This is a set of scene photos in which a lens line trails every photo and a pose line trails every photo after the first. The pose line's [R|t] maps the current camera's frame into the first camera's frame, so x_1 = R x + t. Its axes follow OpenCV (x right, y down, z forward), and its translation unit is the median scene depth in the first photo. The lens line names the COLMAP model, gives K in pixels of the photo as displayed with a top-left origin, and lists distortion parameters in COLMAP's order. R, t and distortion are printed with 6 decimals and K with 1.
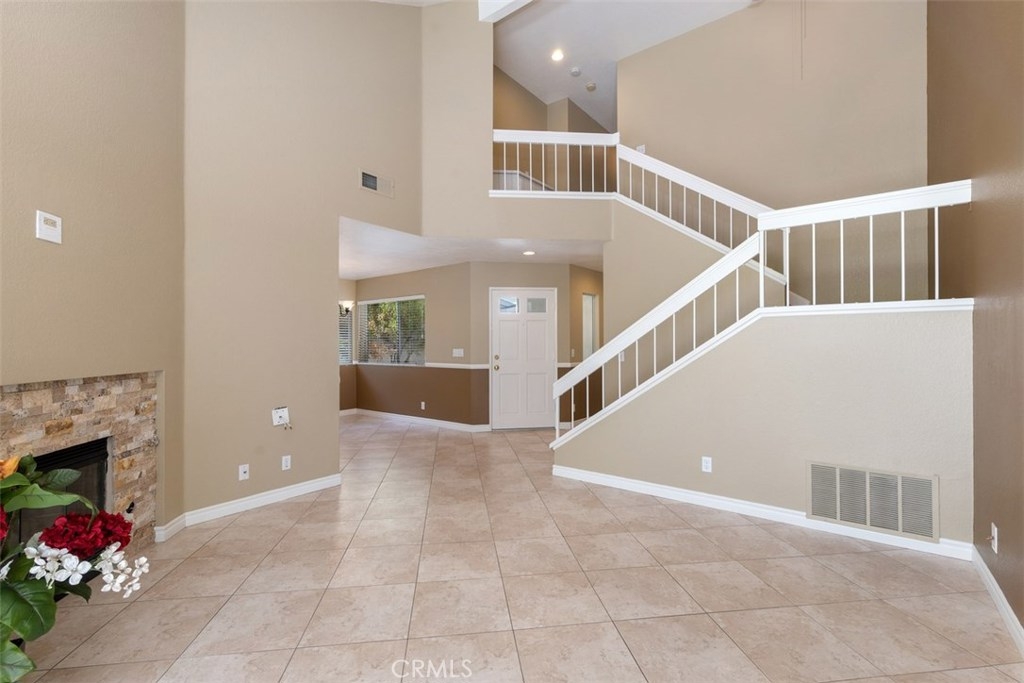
lens RADIAL K [[451.6, 0, 512.0], [0, 451.6, 341.5], [0, 0, 1]] dist [-0.003272, -0.000339]
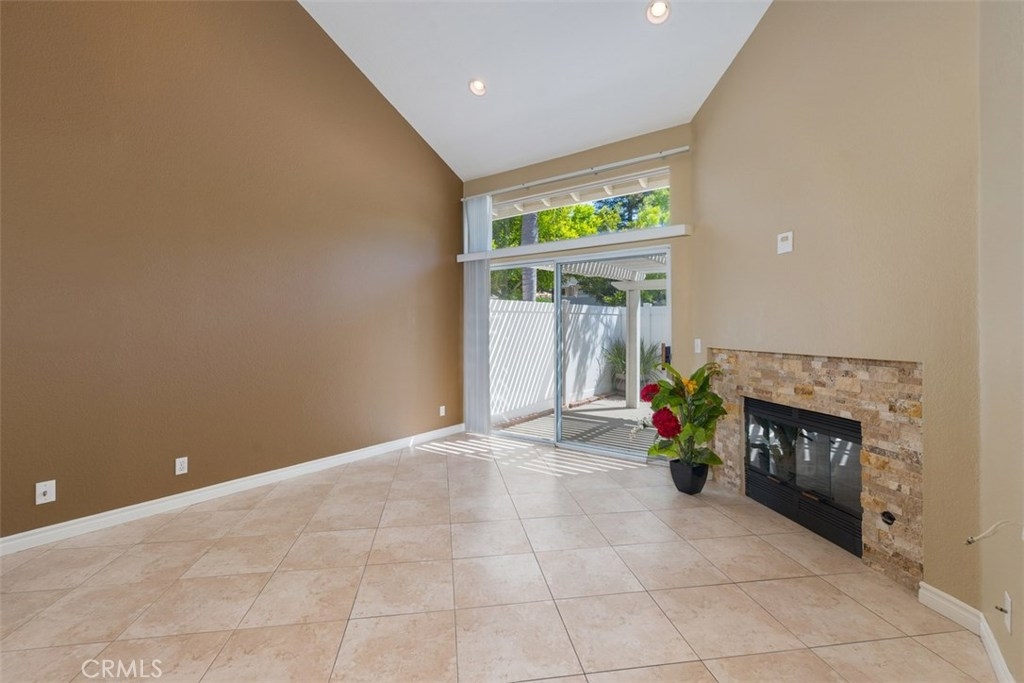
lens RADIAL K [[451.6, 0, 512.0], [0, 451.6, 341.5], [0, 0, 1]] dist [-0.003272, -0.000339]
pose [[-0.999689, 0.007334, -0.023823, -0.136443], [0.006806, 0.999732, 0.022140, 0.014212], [0.023979, 0.021971, -0.999471, 2.001734]]
